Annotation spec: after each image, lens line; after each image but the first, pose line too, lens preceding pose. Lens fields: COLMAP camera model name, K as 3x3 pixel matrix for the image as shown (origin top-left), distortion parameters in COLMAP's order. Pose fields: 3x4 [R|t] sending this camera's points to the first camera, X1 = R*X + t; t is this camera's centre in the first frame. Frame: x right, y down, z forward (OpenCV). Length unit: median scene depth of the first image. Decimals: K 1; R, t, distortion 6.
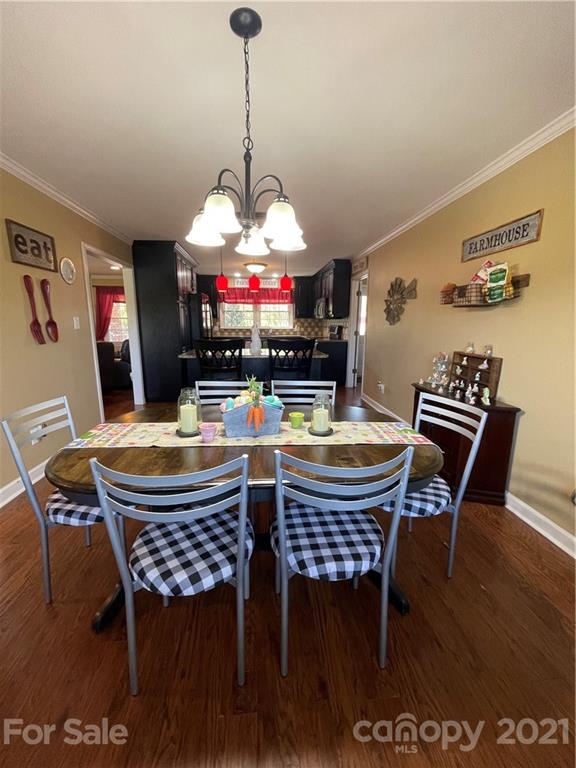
lens RADIAL K [[308.1, 0, 285.7], [0, 308.1, 383.6], [0, 0, 1]] dist [-0.001114, -0.000157]
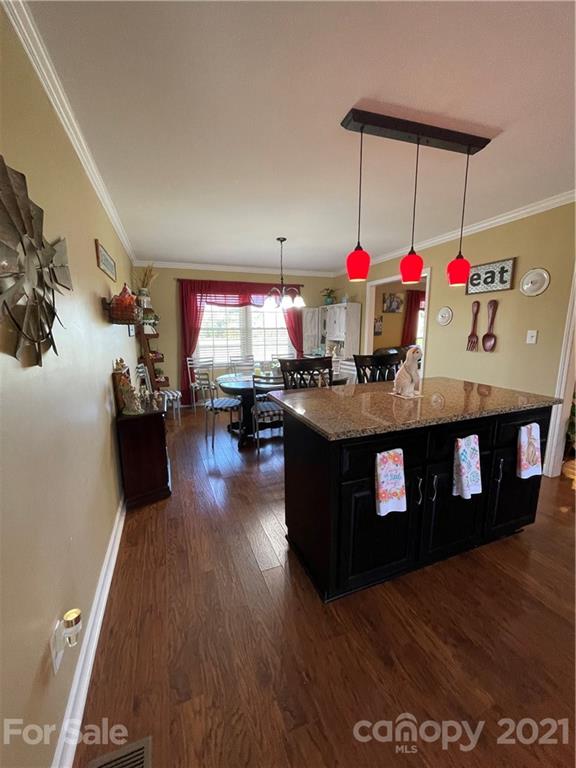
lens RADIAL K [[308.1, 0, 285.7], [0, 308.1, 383.6], [0, 0, 1]] dist [-0.001114, -0.000157]
pose [[-0.960230, 0.048792, -0.274914, 0.363372], [-0.057115, 0.929468, 0.364454, -0.439872], [0.273306, 0.365662, -0.889716, 2.032088]]
